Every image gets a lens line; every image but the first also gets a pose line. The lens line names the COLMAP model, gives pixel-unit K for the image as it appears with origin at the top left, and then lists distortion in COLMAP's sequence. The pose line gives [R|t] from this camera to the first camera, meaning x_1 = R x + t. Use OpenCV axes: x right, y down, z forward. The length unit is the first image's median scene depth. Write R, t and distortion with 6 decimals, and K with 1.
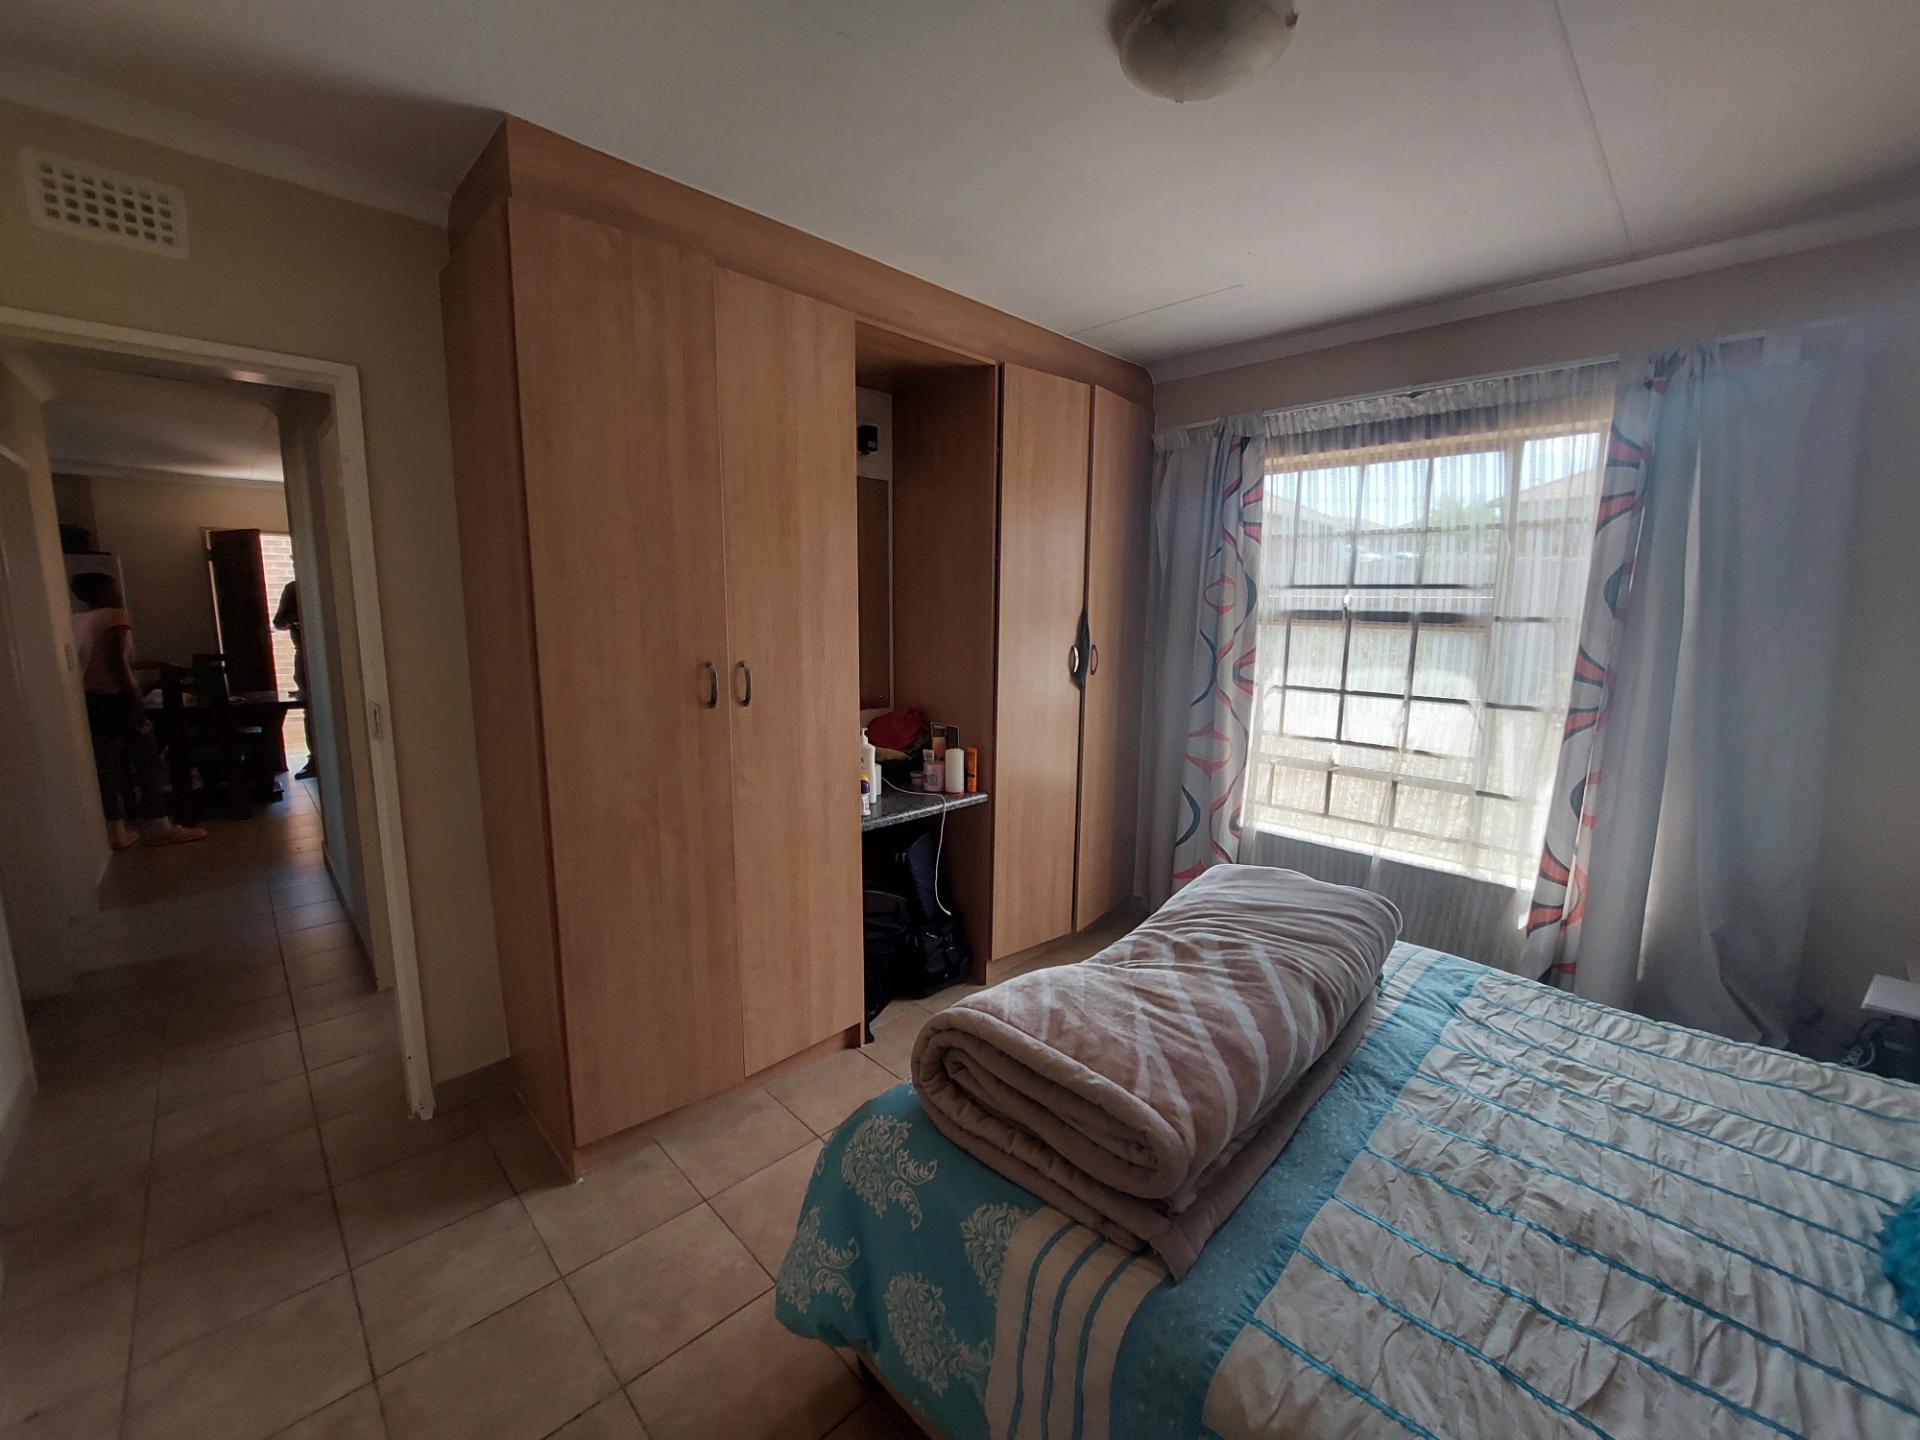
lens RADIAL K [[763.1, 0, 964.2], [0, 763.1, 713.1], [0, 0, 1]] dist [-0.021627, 0.002361]
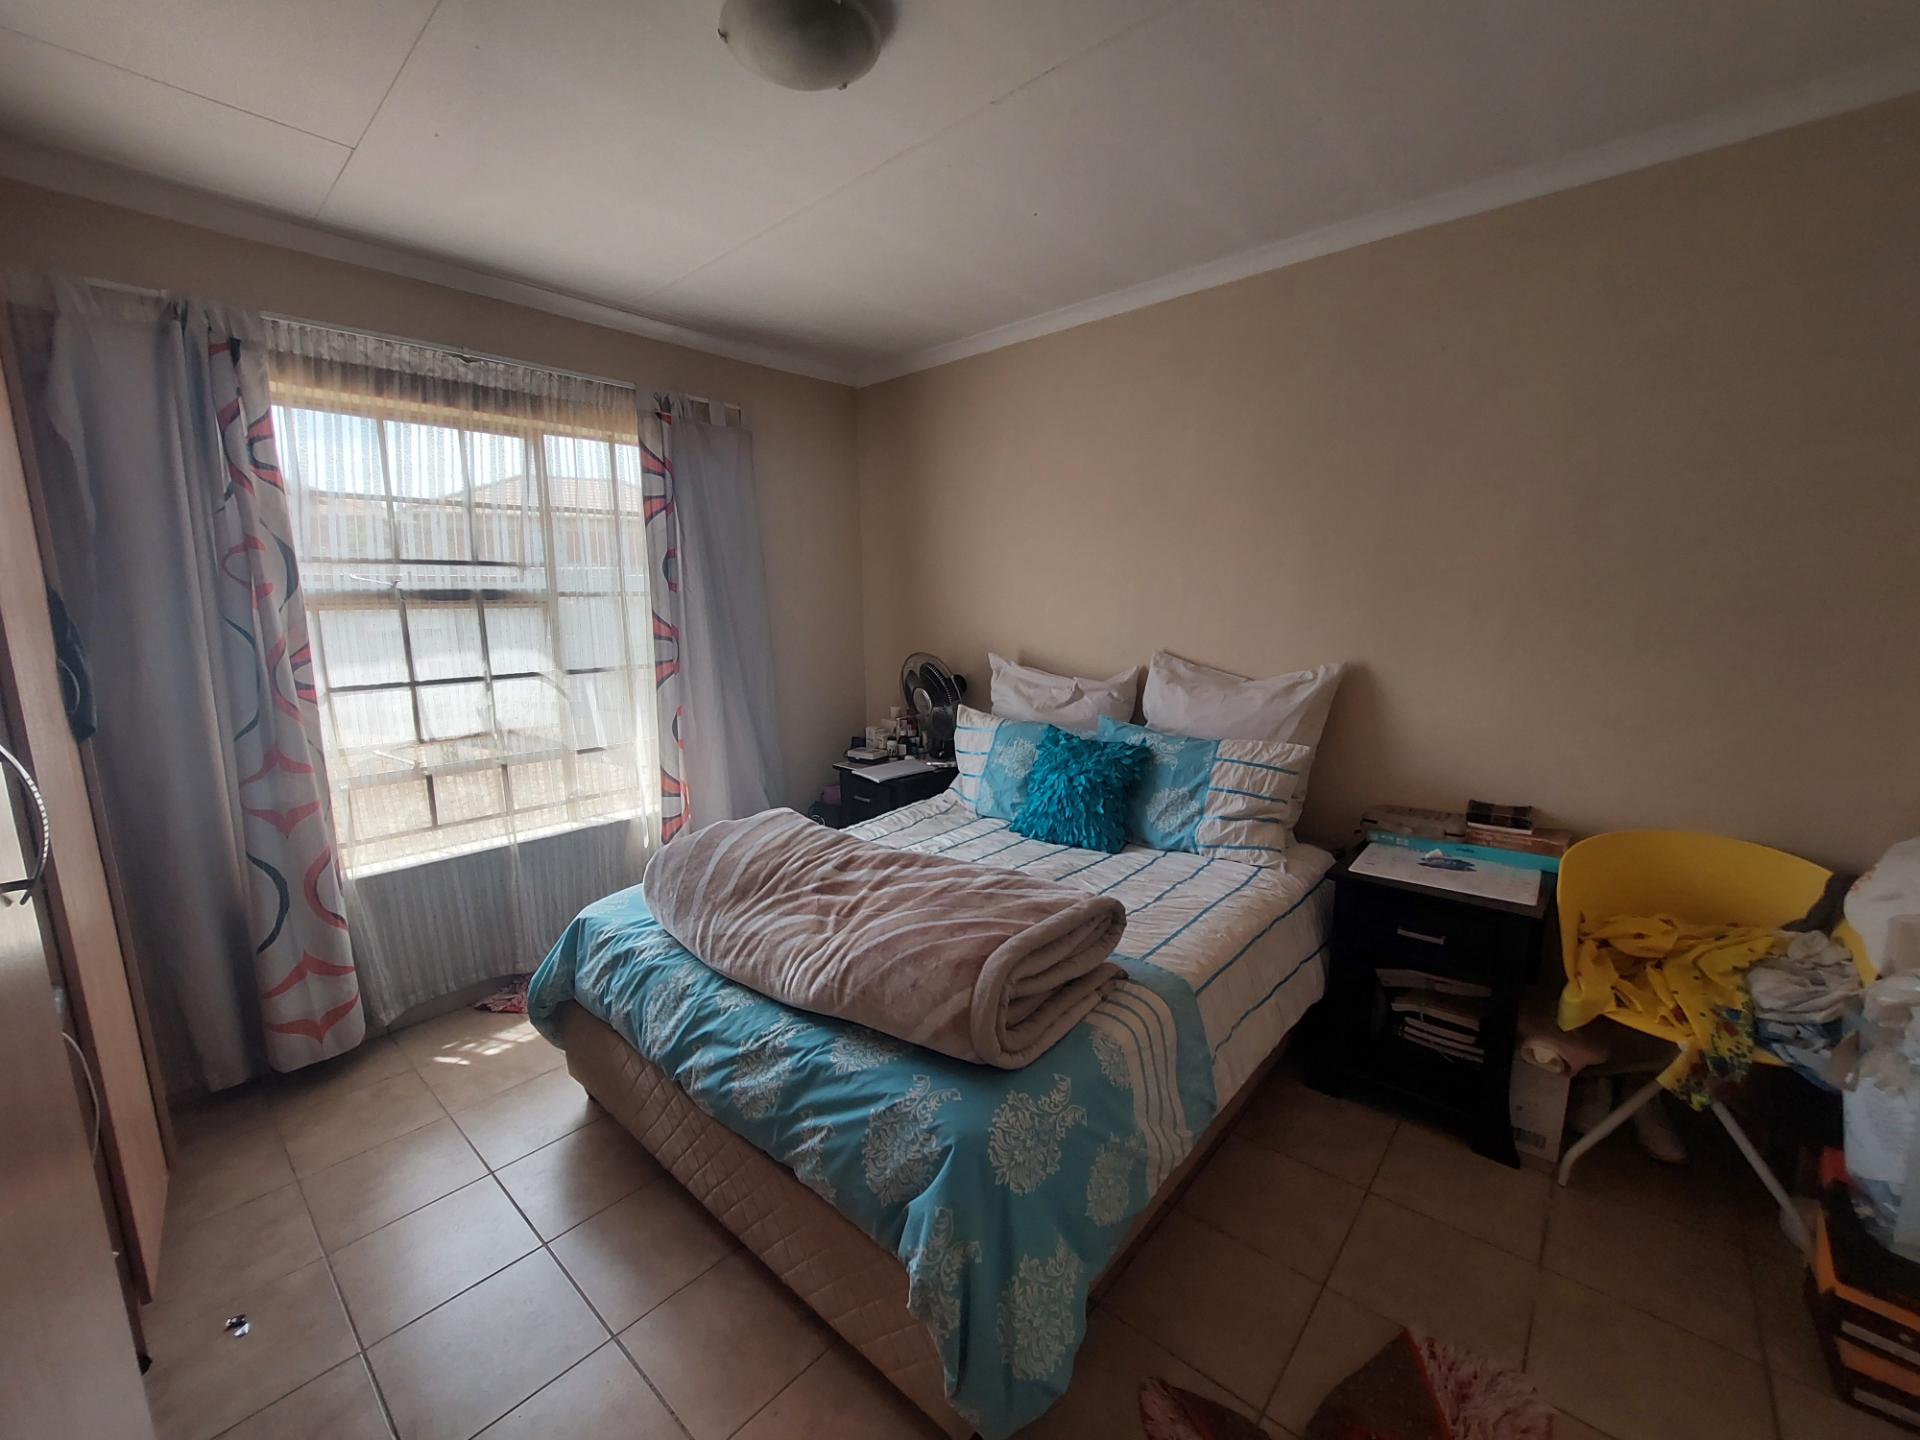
lens RADIAL K [[763.1, 0, 963.6], [0, 763.1, 726.0], [0, 0, 1]] dist [-0.021627, 0.002361]
pose [[-0.063174, -0.175660, 0.982422, -0.424994], [0.151563, 0.971282, 0.183414, -0.048153], [-0.986427, 0.160486, -0.034736, 0.454126]]
